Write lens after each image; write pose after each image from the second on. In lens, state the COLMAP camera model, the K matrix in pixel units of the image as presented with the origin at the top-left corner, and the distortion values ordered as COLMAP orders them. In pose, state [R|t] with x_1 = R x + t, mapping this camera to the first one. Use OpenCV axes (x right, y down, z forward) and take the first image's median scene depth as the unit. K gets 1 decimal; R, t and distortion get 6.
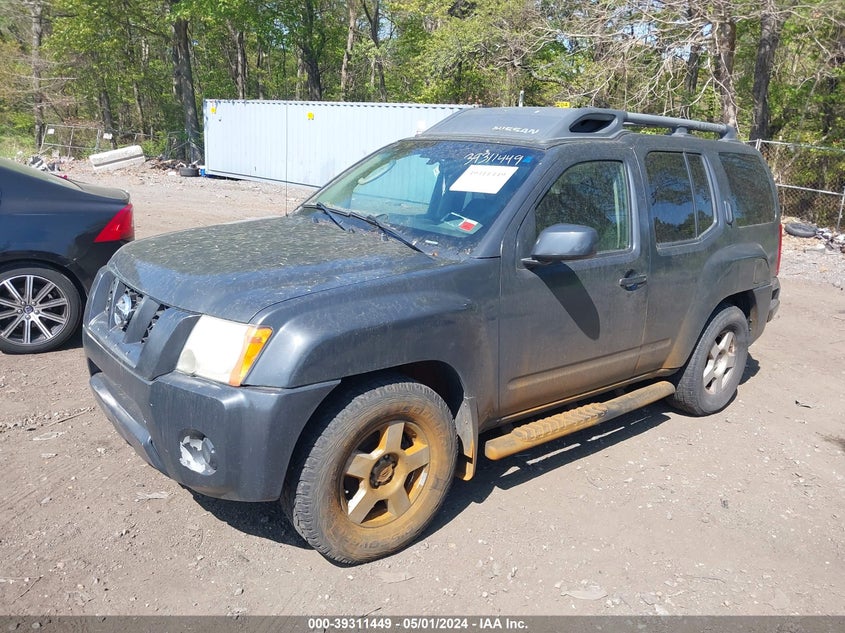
lens RADIAL K [[676.0, 0, 417.3], [0, 676.0, 315.6], [0, 0, 1]] dist [-0.003838, -0.003611]
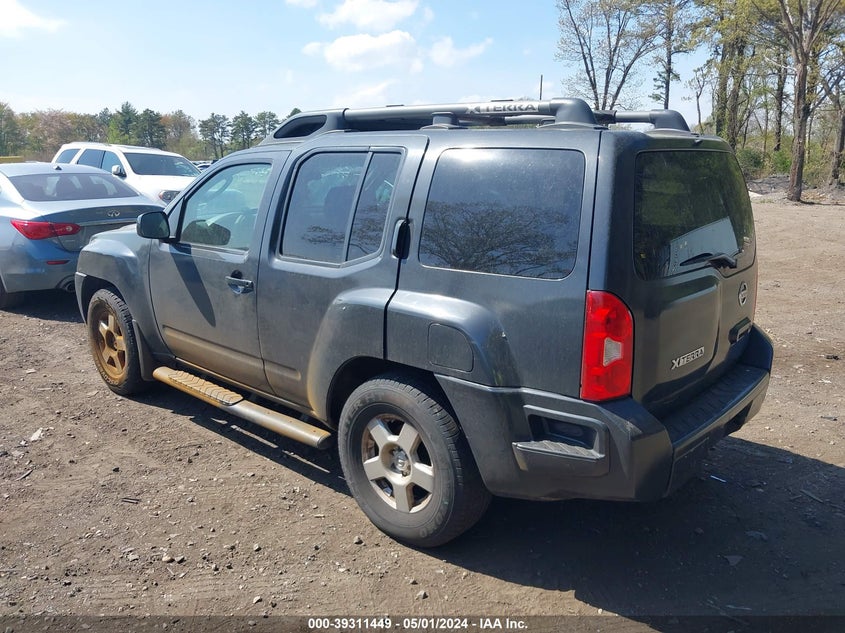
lens RADIAL K [[676.0, 0, 417.3], [0, 676.0, 315.6], [0, 0, 1]] dist [-0.003838, -0.003611]
pose [[0.147865, 0.180766, -0.972348, 1.312449], [-0.239782, 0.960374, 0.142076, -0.205419], [0.959500, 0.212143, 0.185350, 1.056866]]
